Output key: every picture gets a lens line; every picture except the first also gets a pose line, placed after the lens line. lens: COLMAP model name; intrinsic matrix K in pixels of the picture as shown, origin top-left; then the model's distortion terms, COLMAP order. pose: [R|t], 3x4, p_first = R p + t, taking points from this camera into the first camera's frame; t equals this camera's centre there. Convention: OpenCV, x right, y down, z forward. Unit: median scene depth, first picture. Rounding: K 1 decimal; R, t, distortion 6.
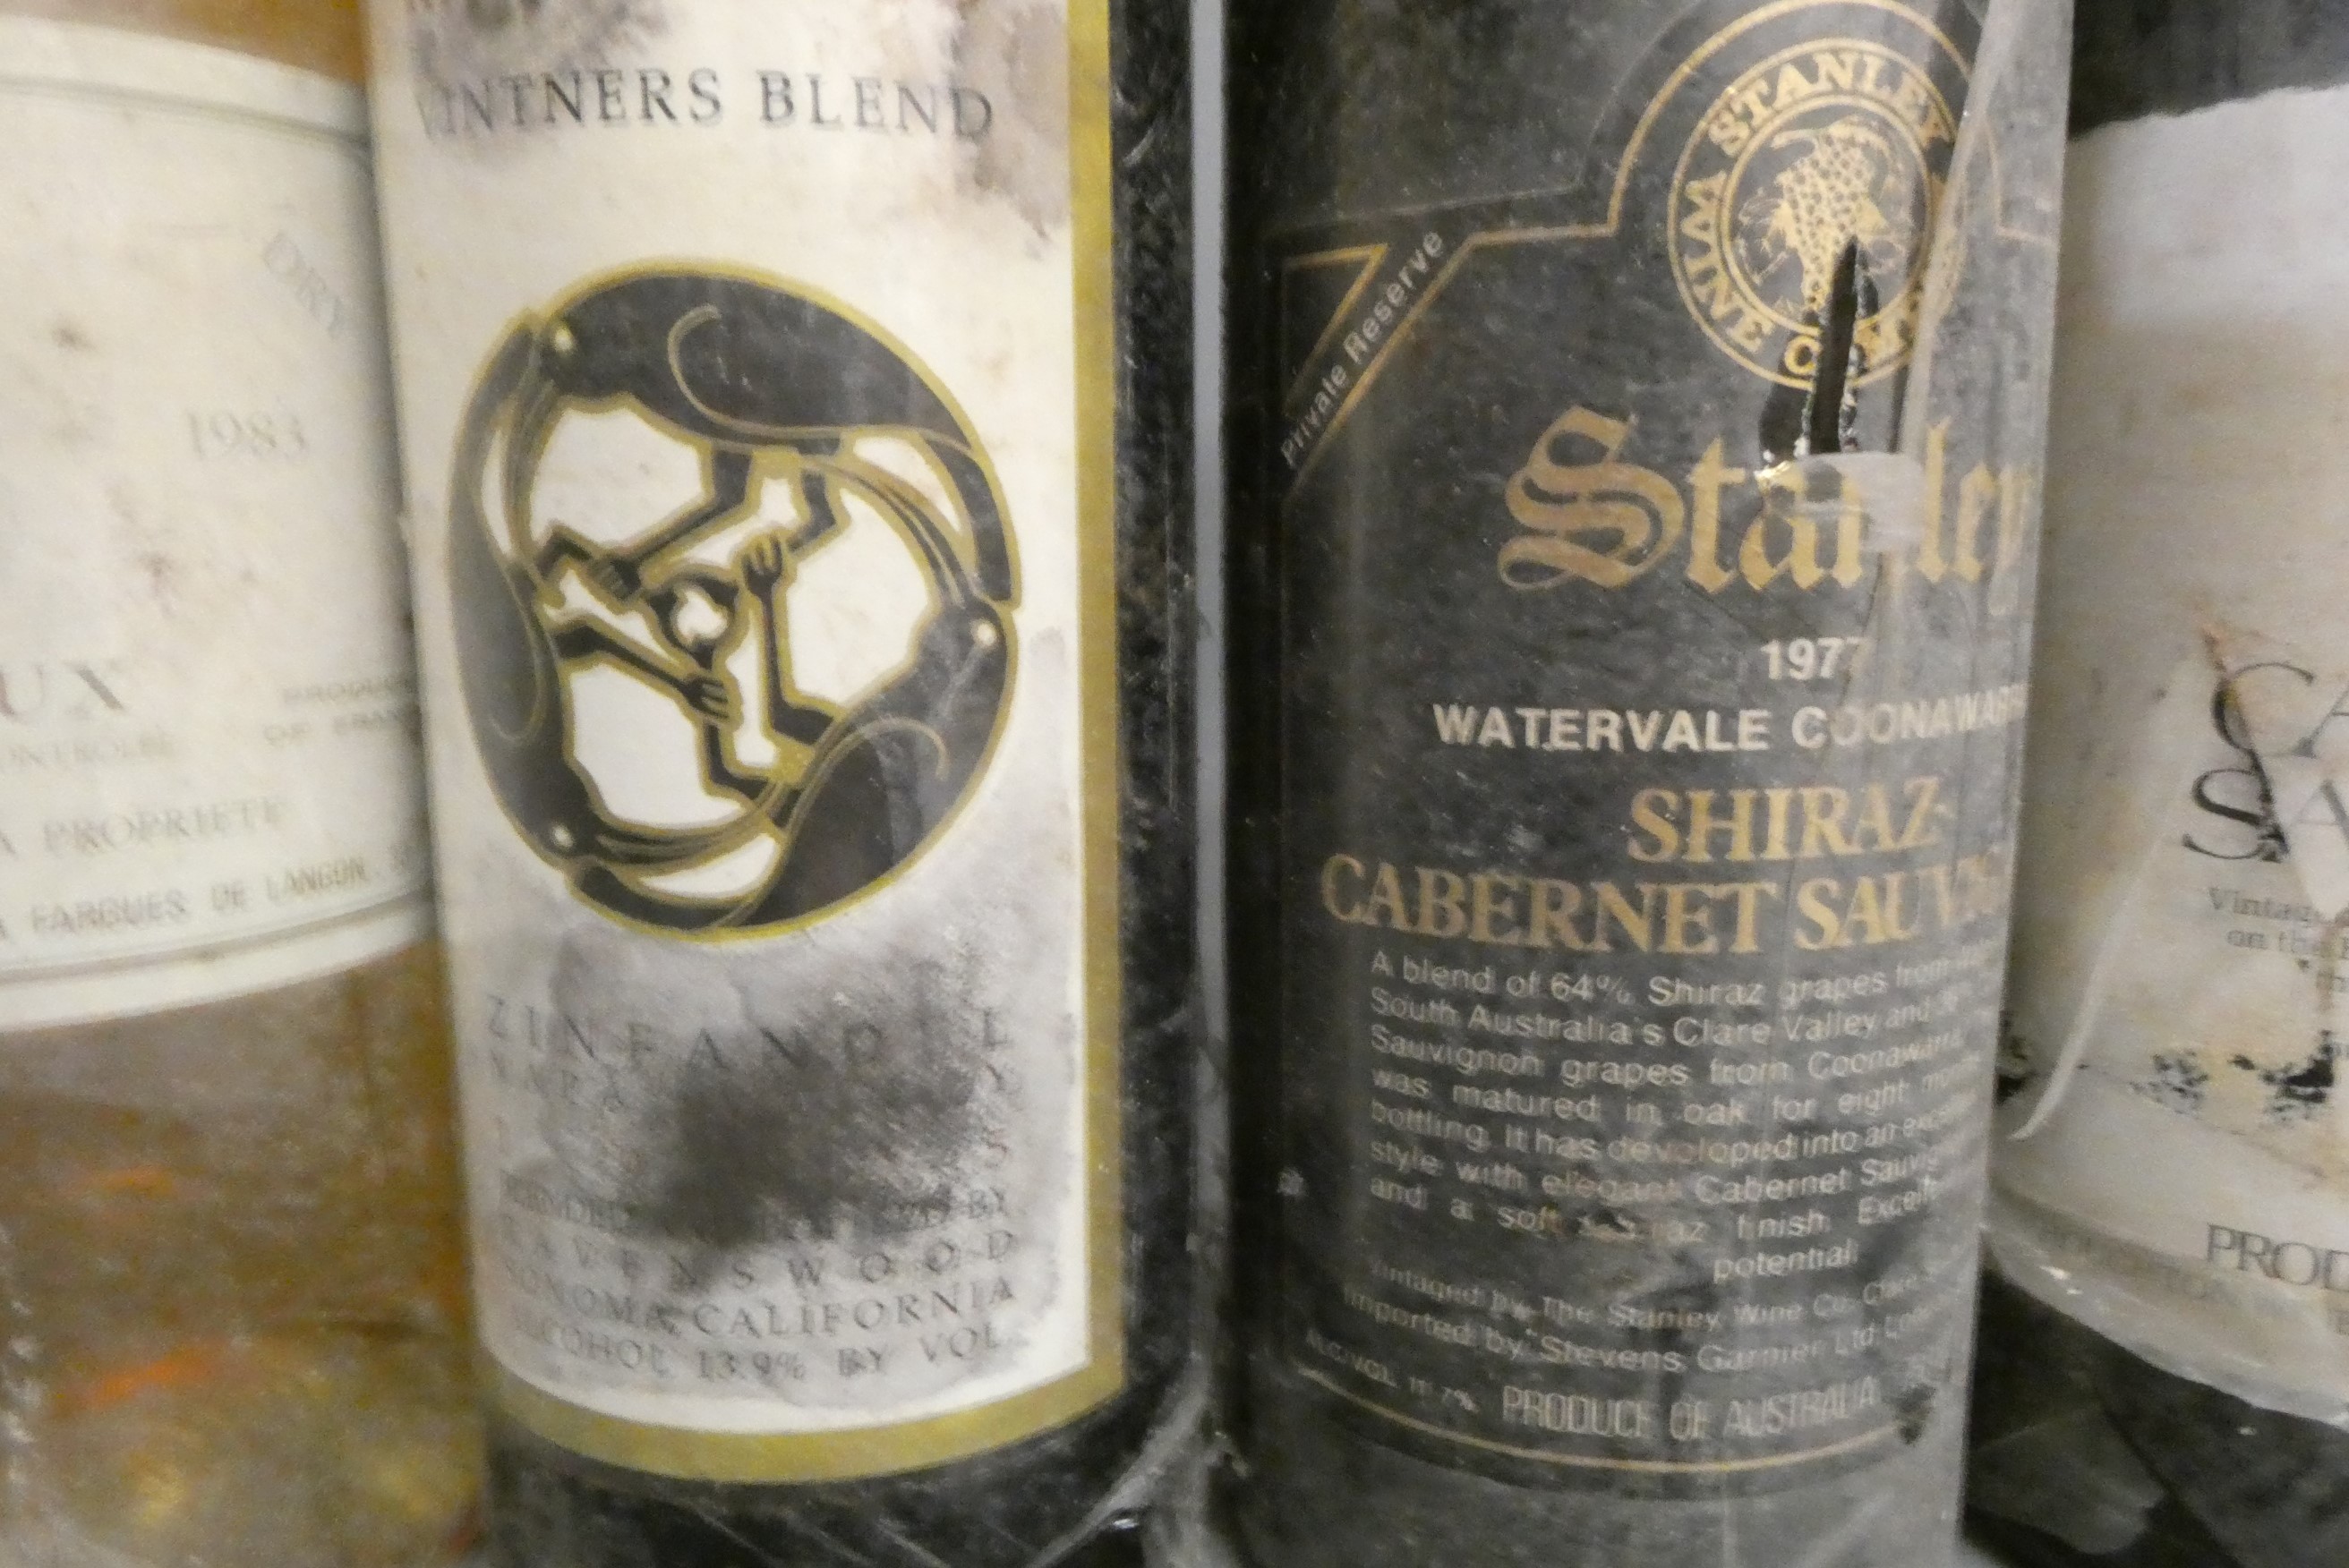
lens RADIAL K [[1628.7, 0, 1177.3], [0, 1628.7, 800.1], [0, 0, 1]] dist [-0.001373, -0.009956]
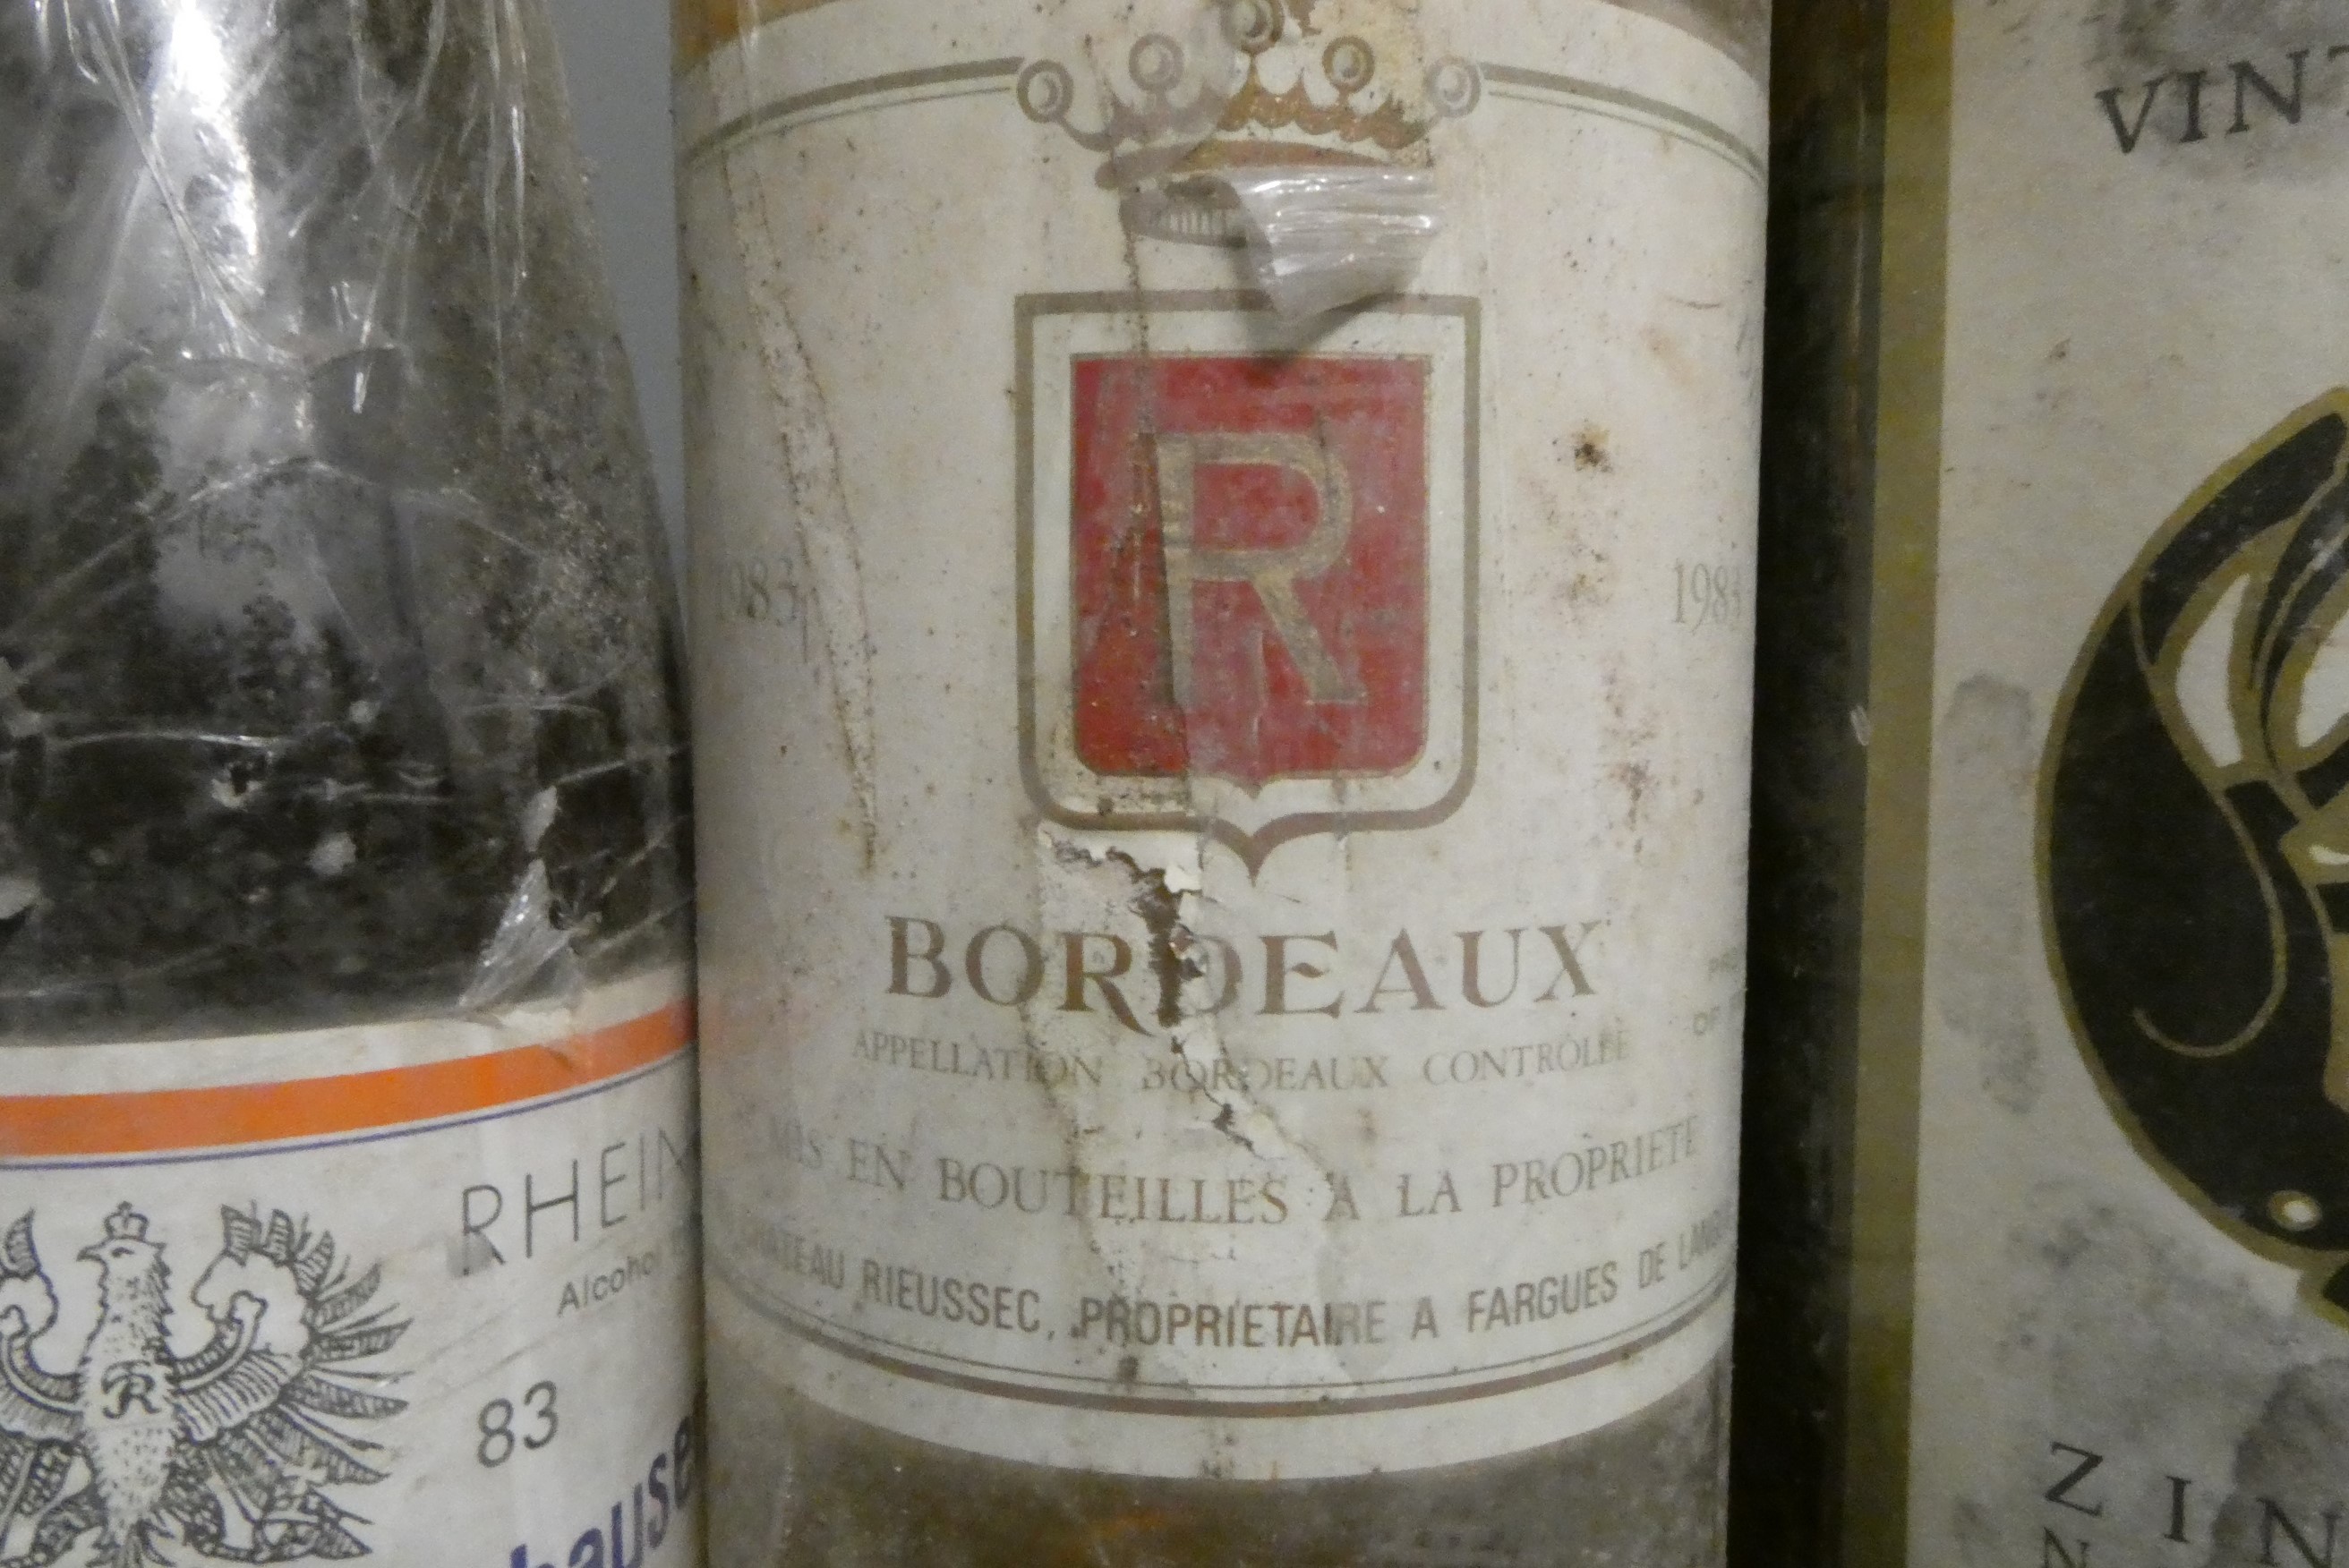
lens RADIAL K [[1628.7, 0, 1136.5], [0, 1628.7, 808.5], [0, 0, 1]] dist [-0.001373, -0.009956]
pose [[0.985785, 0.012551, -0.167541, -0.717665], [-0.030368, 0.994091, -0.104213, -0.055115], [0.165243, 0.107820, 0.980342, 0.295100]]
